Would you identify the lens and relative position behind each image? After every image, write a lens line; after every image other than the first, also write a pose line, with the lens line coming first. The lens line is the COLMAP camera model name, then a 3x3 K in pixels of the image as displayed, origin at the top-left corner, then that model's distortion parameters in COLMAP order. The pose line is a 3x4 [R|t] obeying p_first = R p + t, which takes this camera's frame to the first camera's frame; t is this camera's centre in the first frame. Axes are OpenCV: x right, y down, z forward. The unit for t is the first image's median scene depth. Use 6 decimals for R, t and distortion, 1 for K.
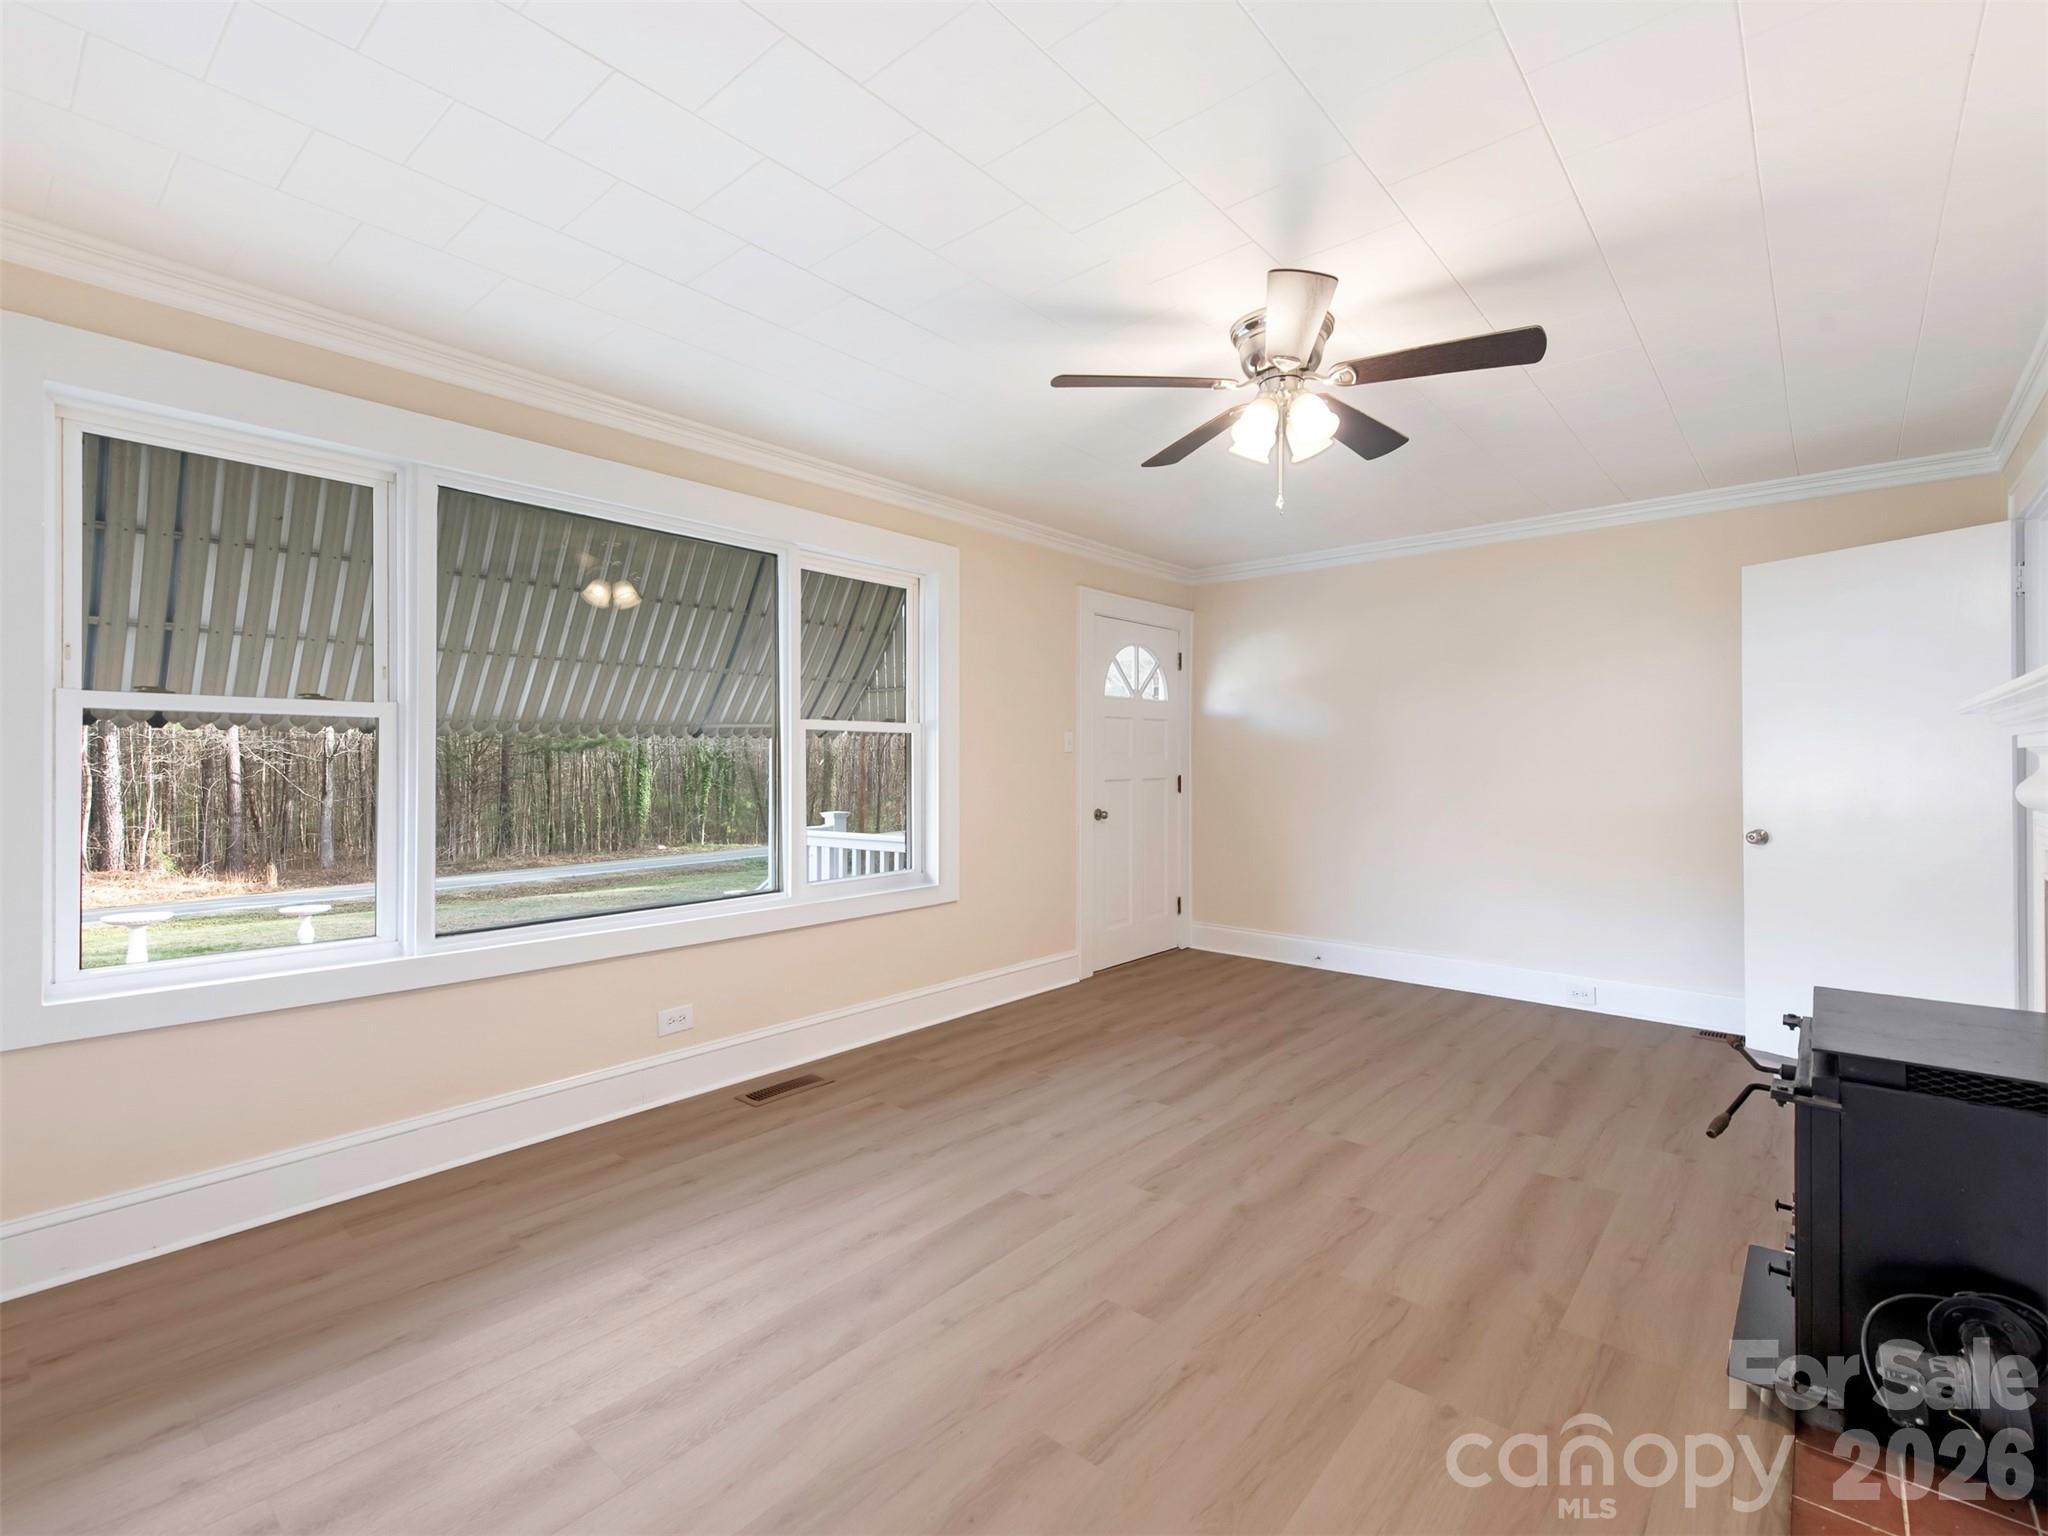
lens RADIAL K [[914.6, 0, 1077.2], [0, 914.6, 765.4], [0, 0, 1]] dist [0.011999, -0.000445]
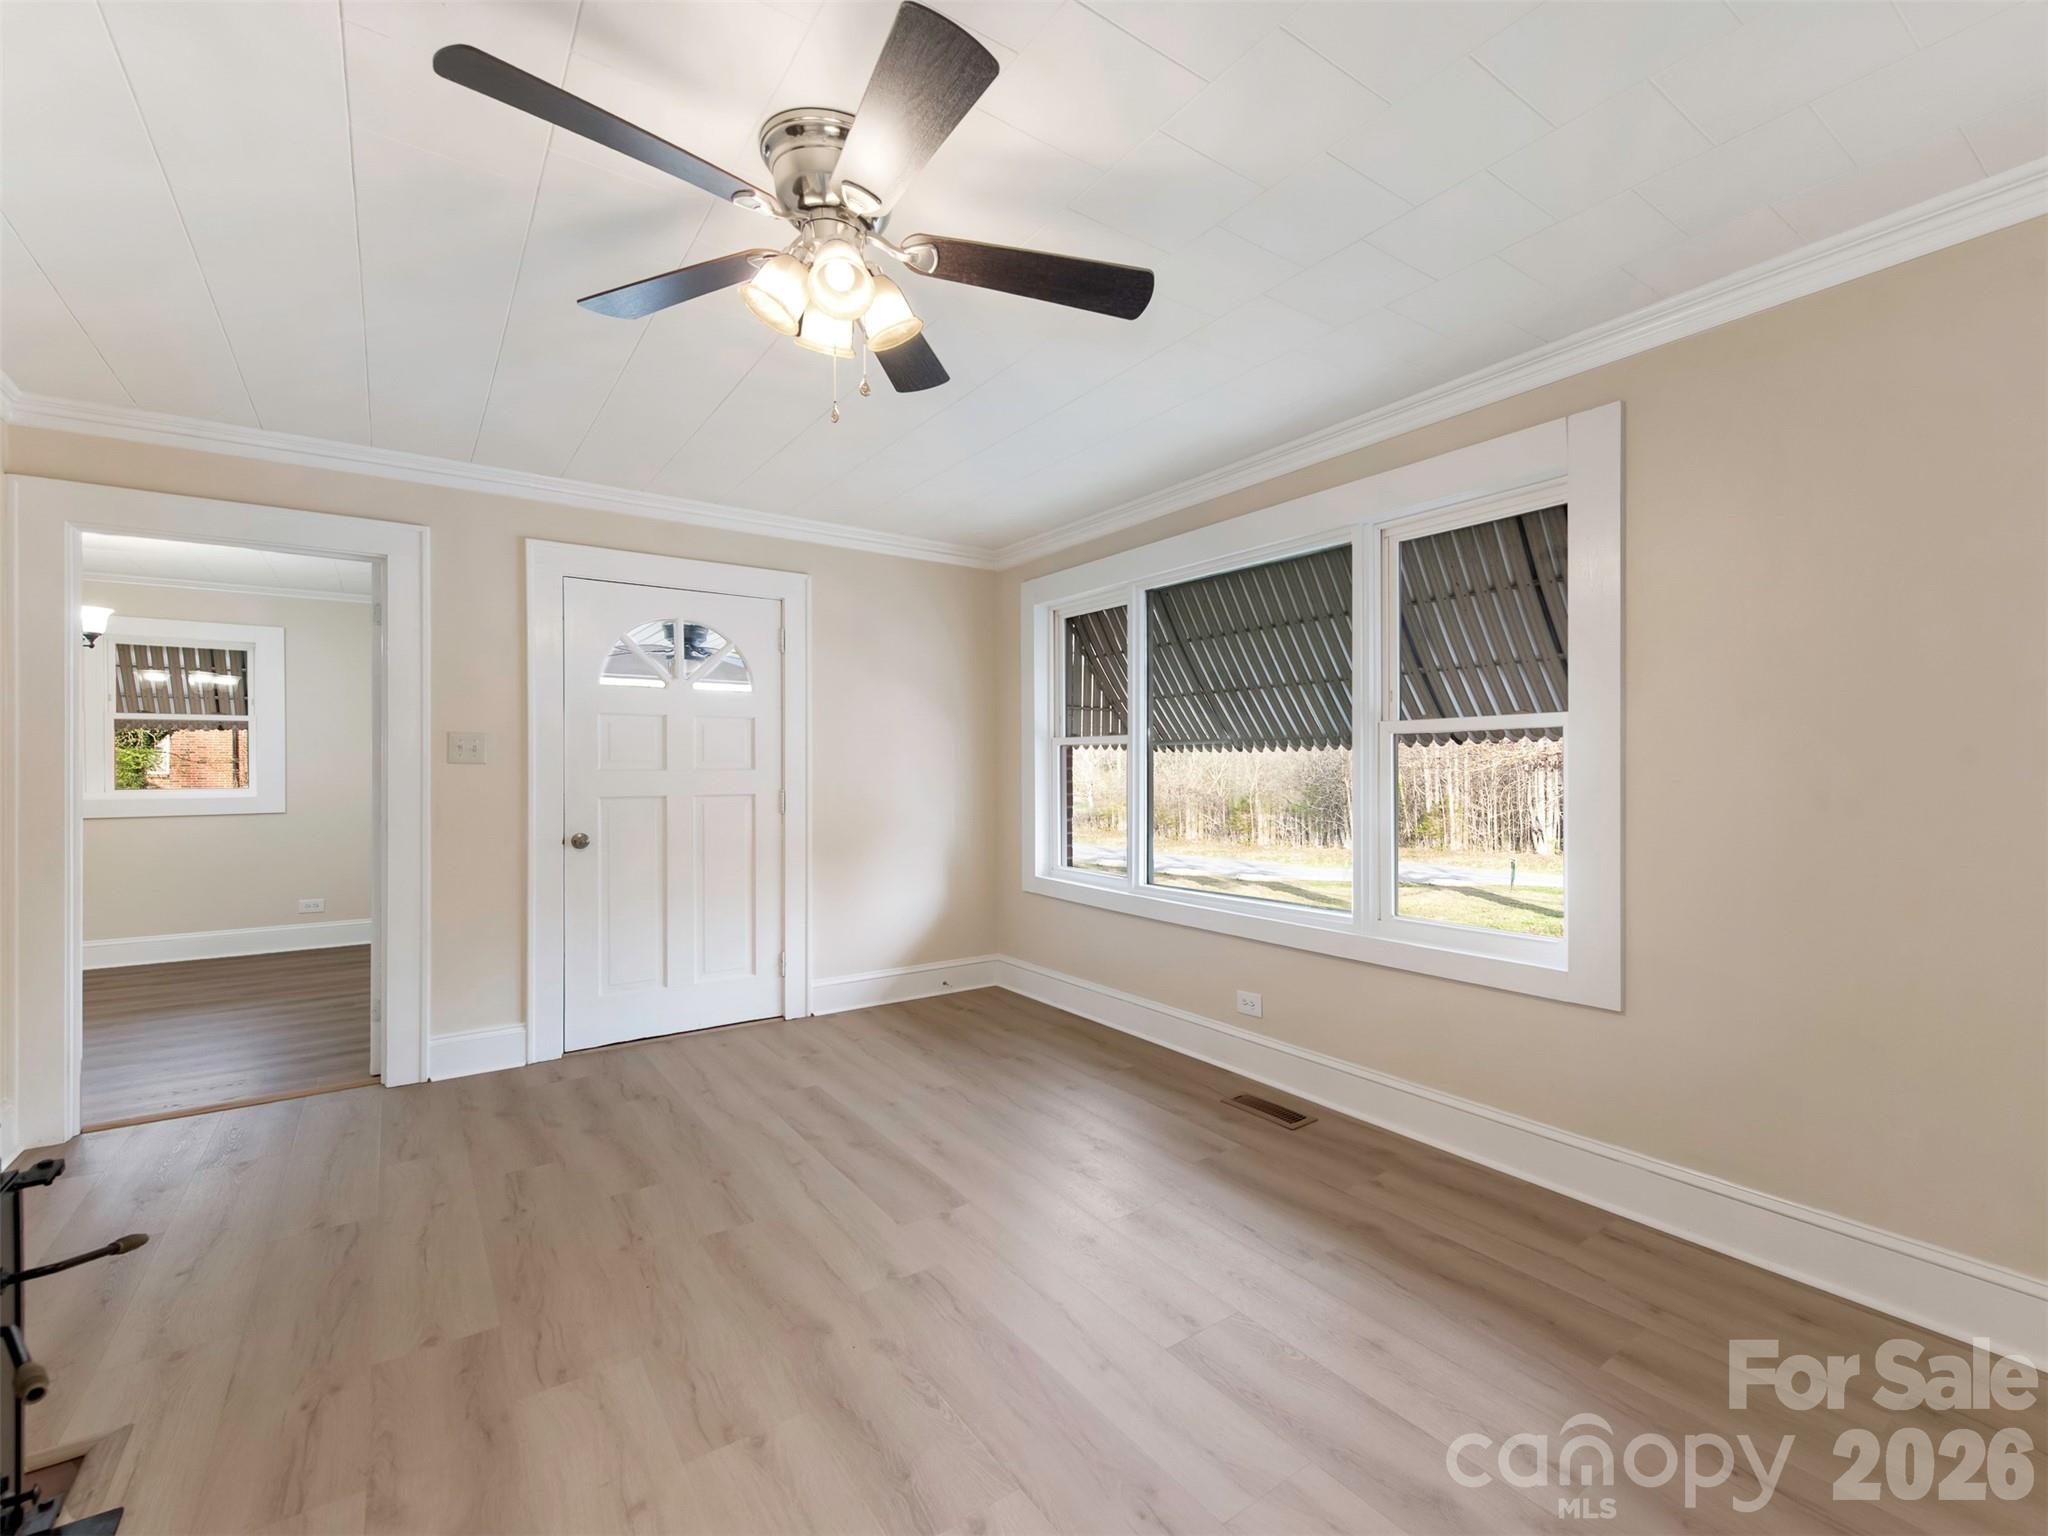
lens RADIAL K [[914.6, 0, 1077.2], [0, 914.6, 765.4], [0, 0, 1]] dist [0.011999, -0.000445]
pose [[-0.247978, -0.001088, -0.968765, 0.782015], [-0.002055, 0.999998, -0.000597, -0.010784], [0.968763, 0.001843, -0.247980, 1.223282]]
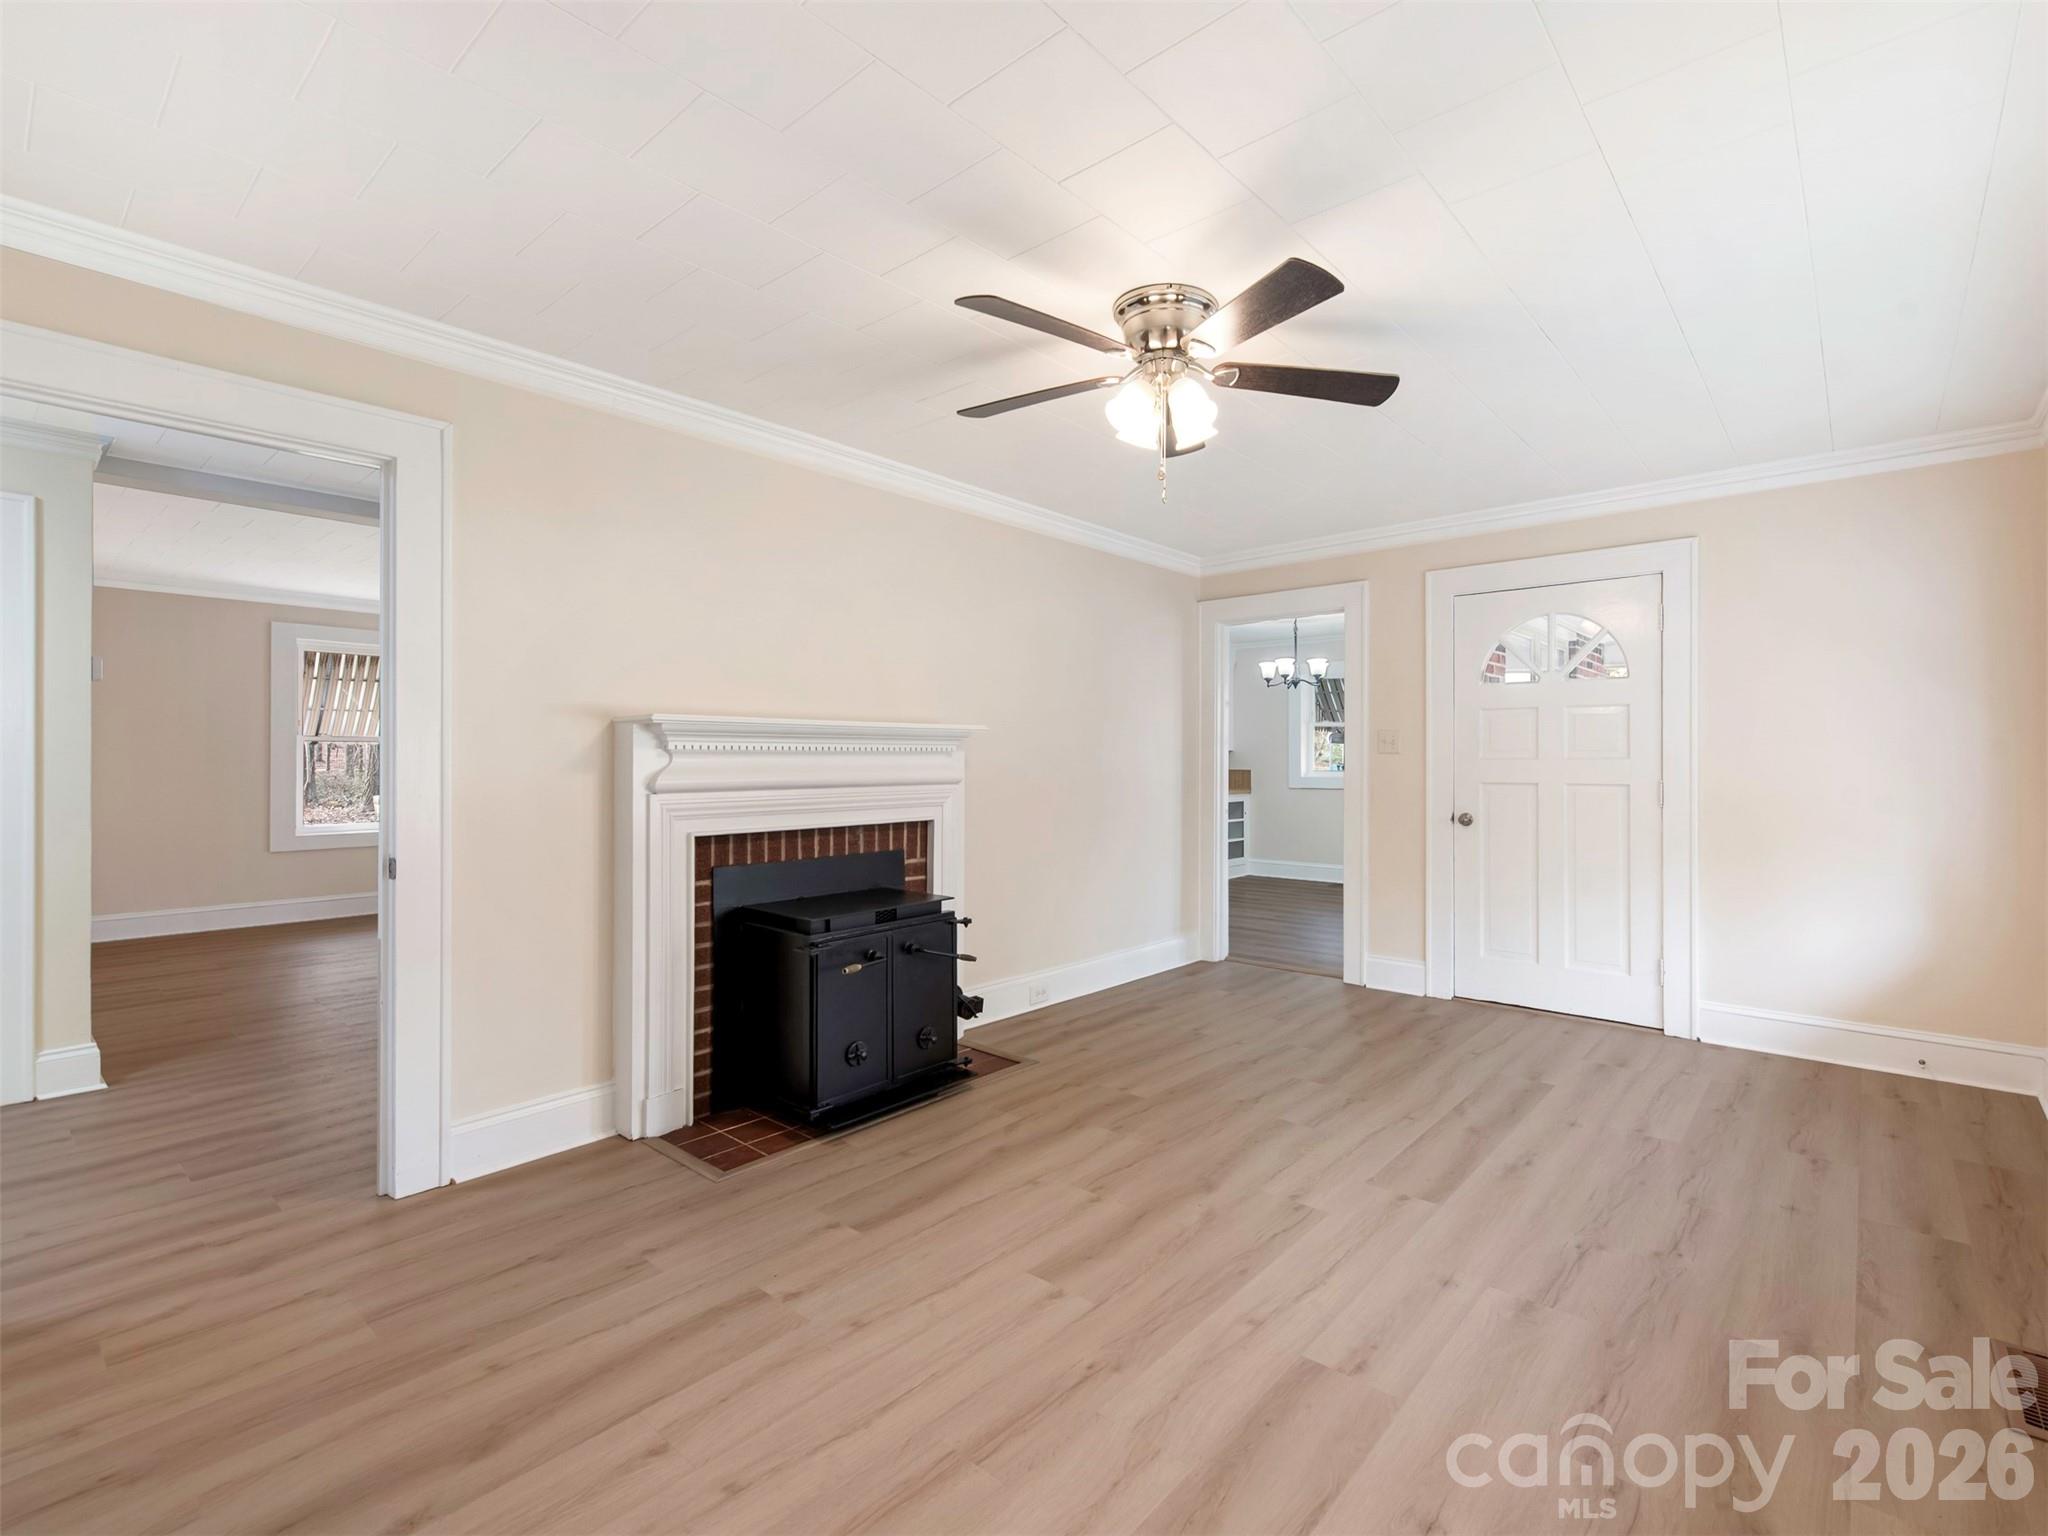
lens RADIAL K [[933.9, 0, 1131.3], [0, 933.9, 758.1], [0, 0, 1]] dist [0.002081, 0.000253]
pose [[-0.999944, -0.000149, -0.010535, 0.241040], [-0.000184, 0.999995, 0.003294, -0.009406], [0.010535, 0.003296, -0.999939, 1.779867]]
